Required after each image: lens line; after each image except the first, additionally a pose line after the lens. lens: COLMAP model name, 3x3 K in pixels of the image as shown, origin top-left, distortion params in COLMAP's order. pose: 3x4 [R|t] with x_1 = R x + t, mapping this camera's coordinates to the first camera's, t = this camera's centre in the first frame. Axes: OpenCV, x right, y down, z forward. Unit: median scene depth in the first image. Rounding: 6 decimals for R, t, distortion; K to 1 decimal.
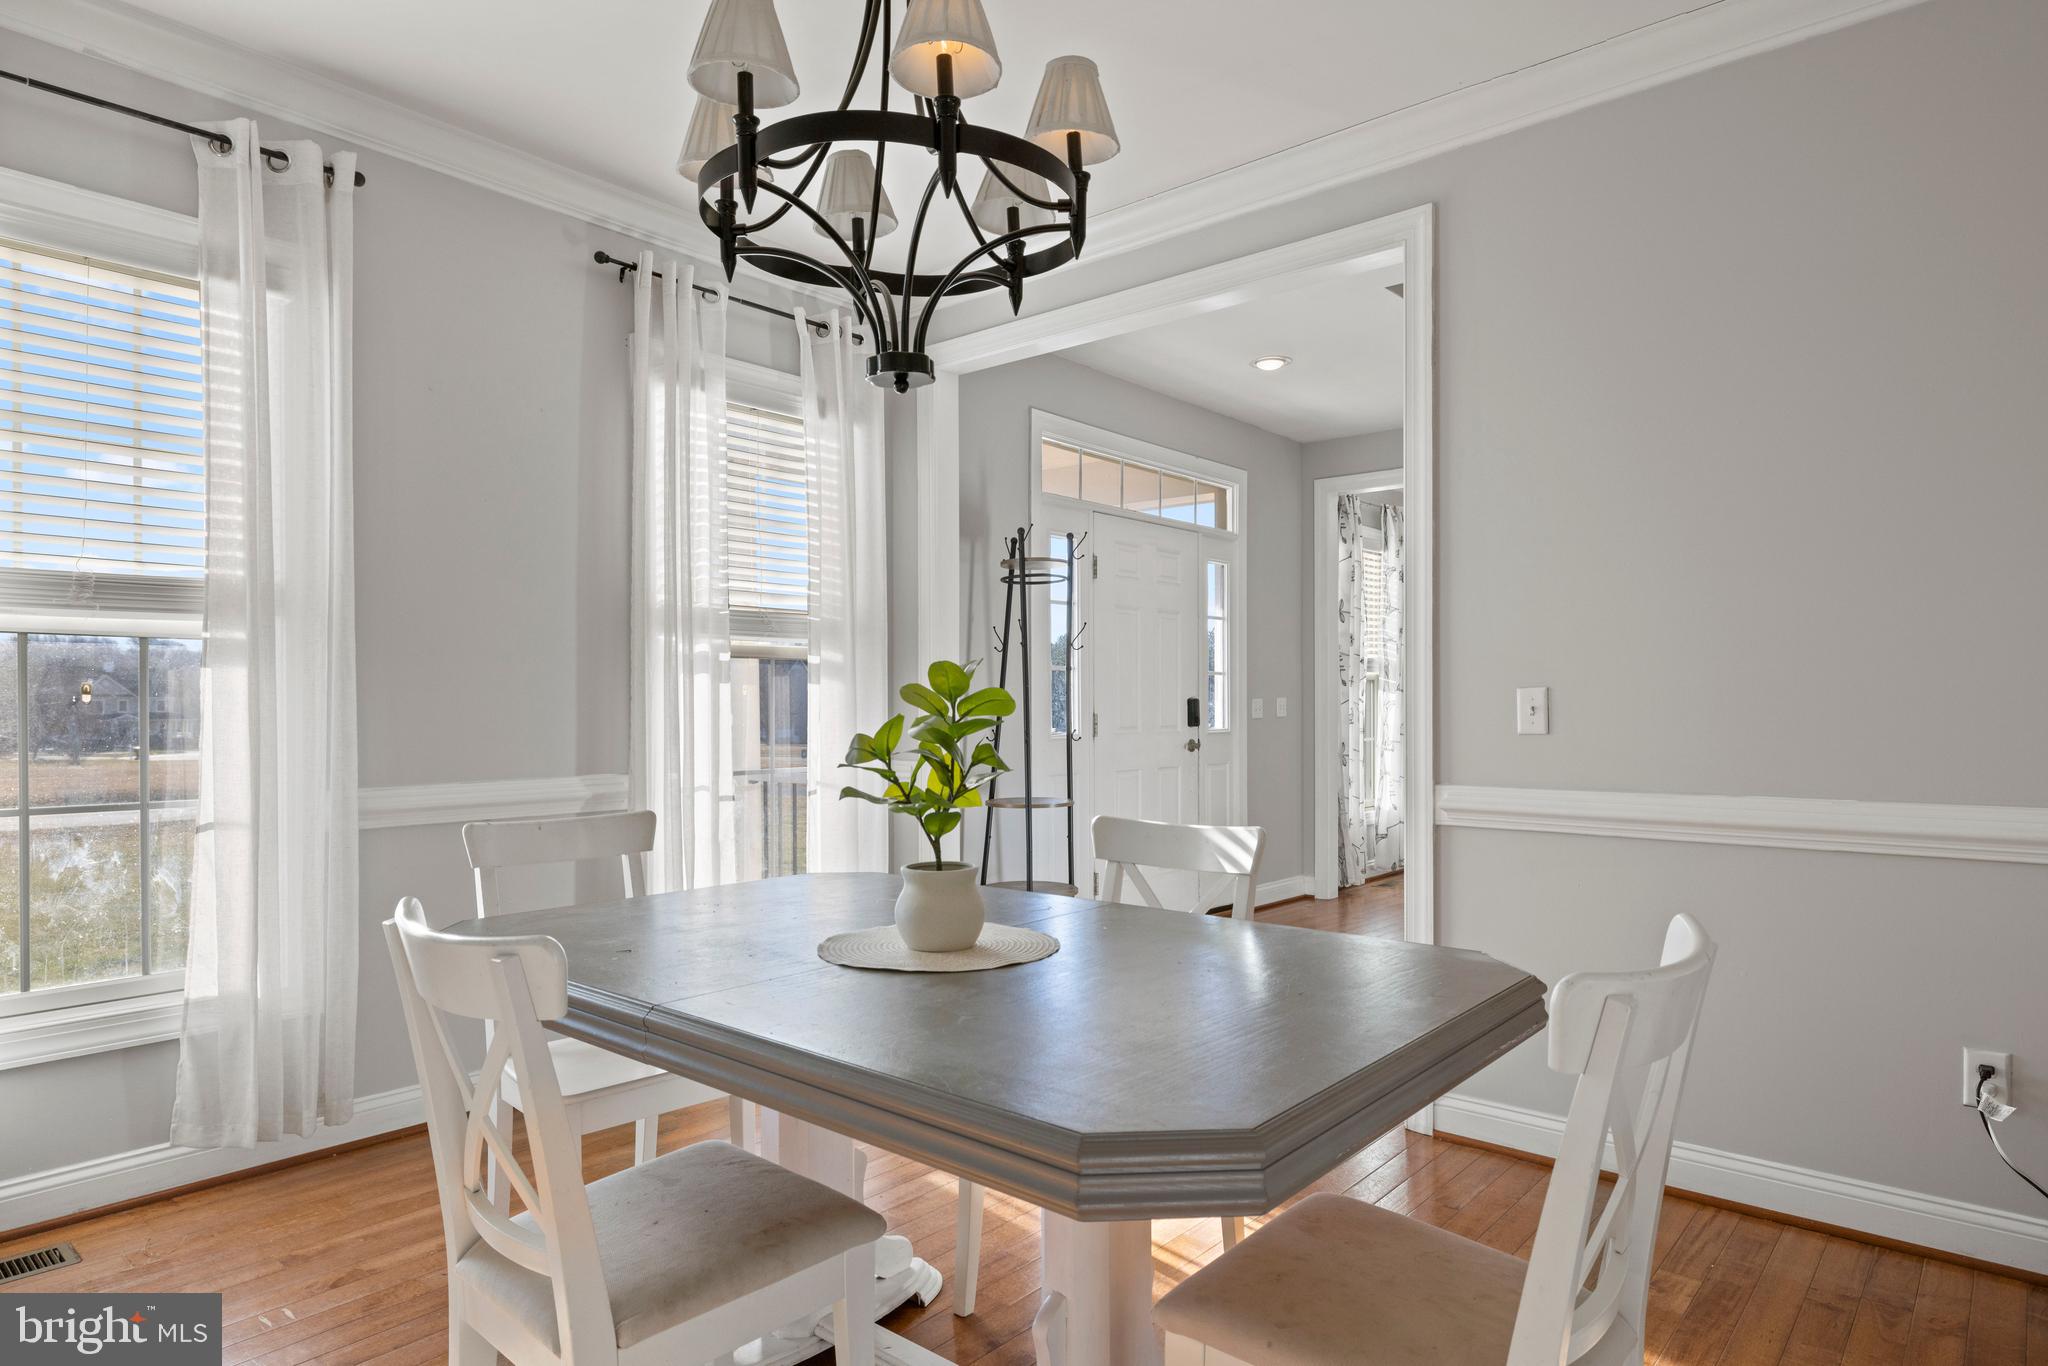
lens RADIAL K [[1174.0, 0, 1026.5], [0, 1174.0, 697.8], [0, 0, 1]] dist [0.001659, 0.001374]
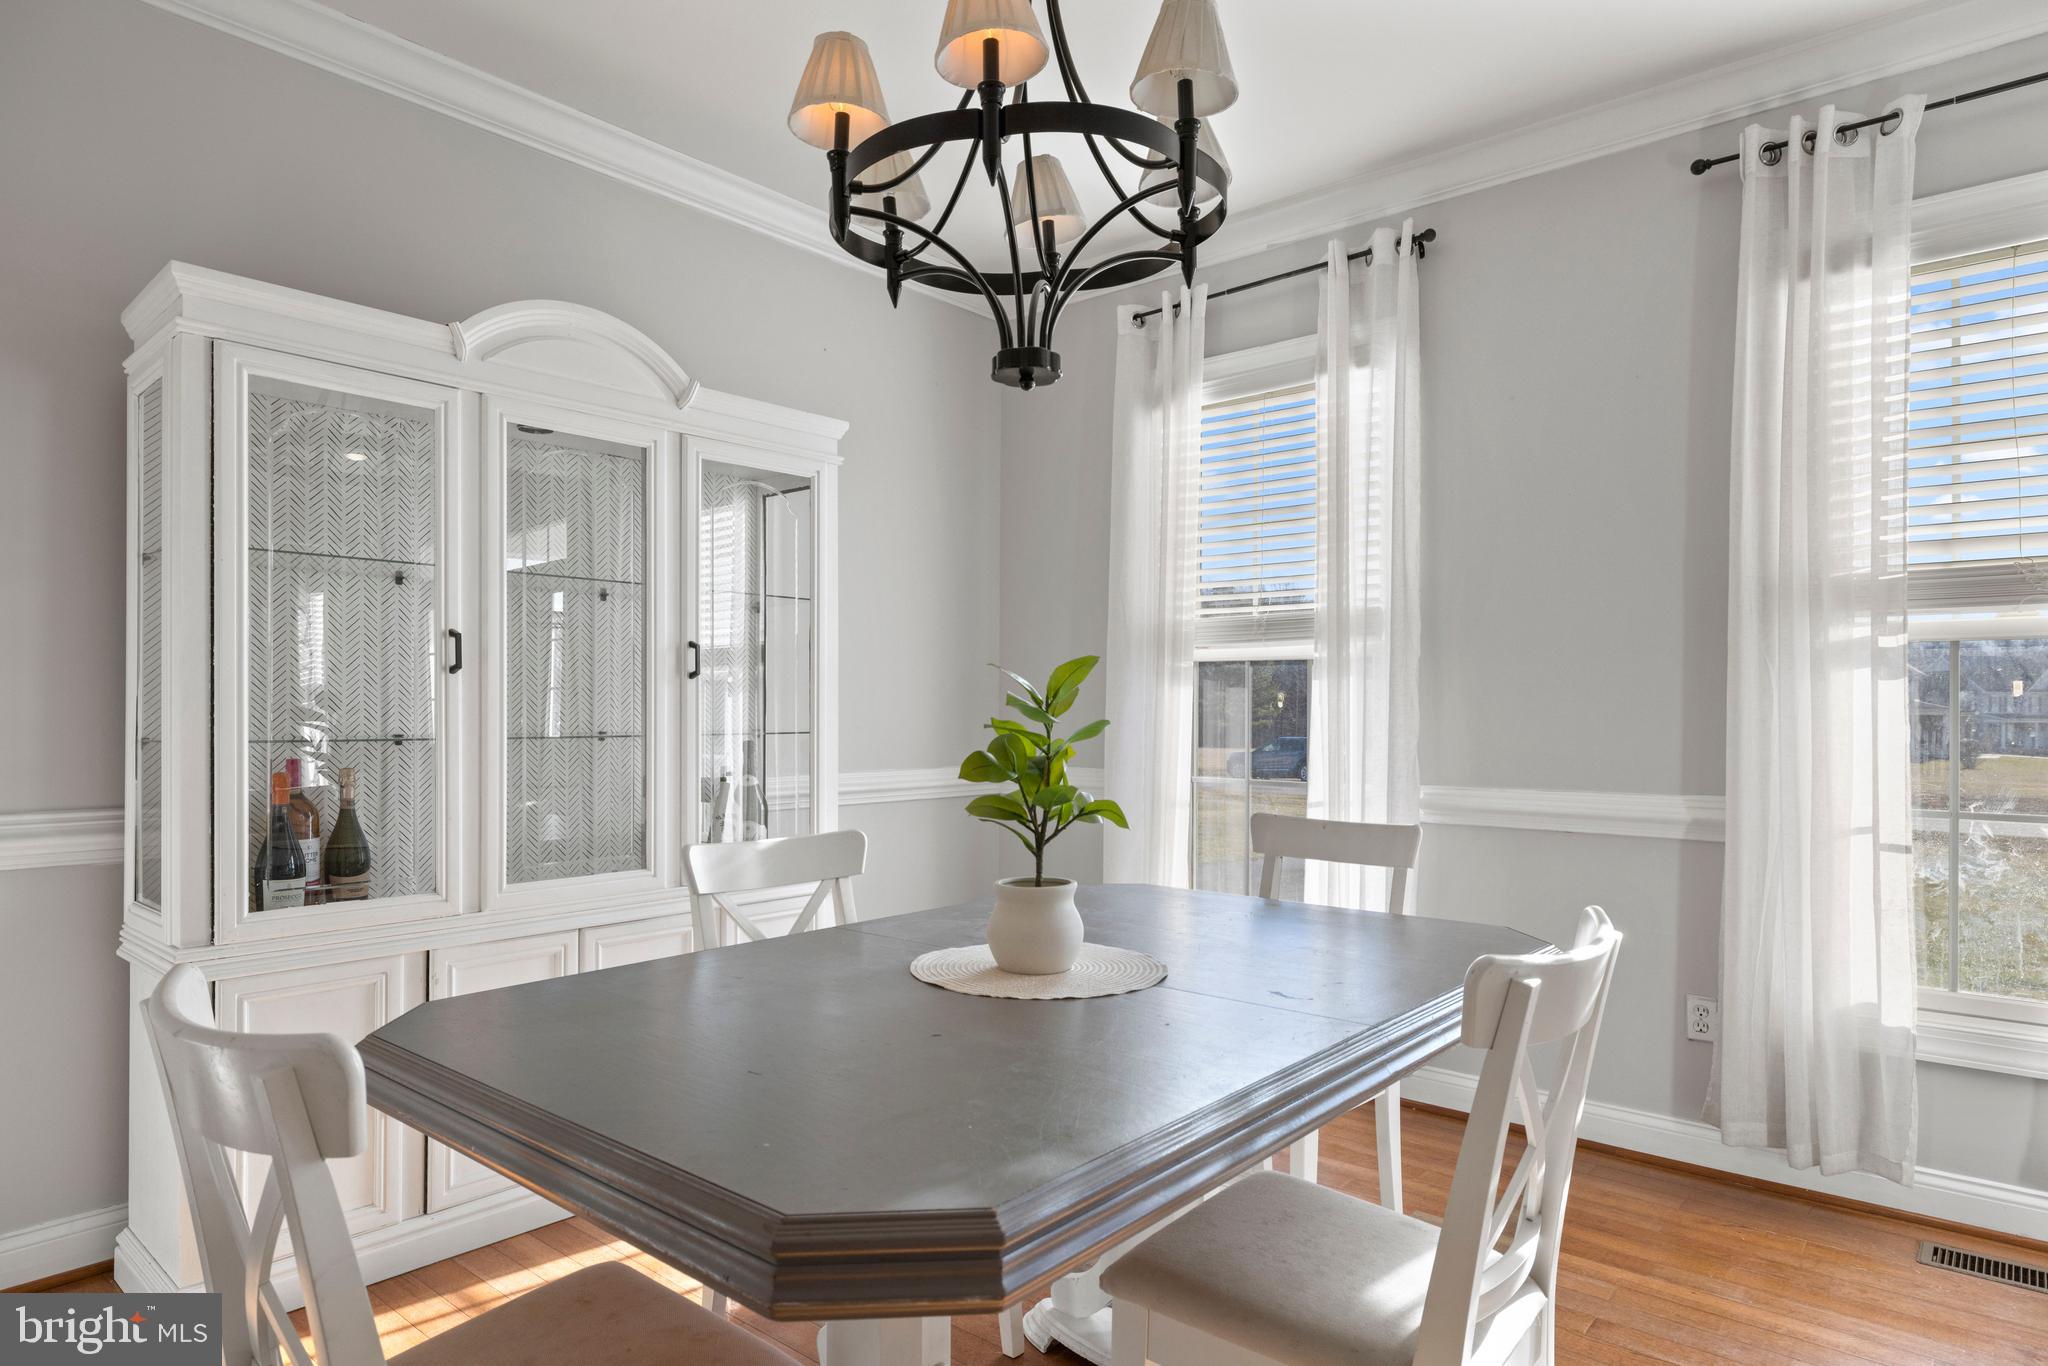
lens RADIAL K [[1174.0, 0, 1026.5], [0, 1174.0, 697.8], [0, 0, 1]] dist [0.001659, 0.001374]
pose [[0.007713, -0.007476, -0.999942, 0.455419], [0.002023, 0.999970, -0.007461, 0.002274], [0.999968, -0.001965, 0.007728, 0.521150]]
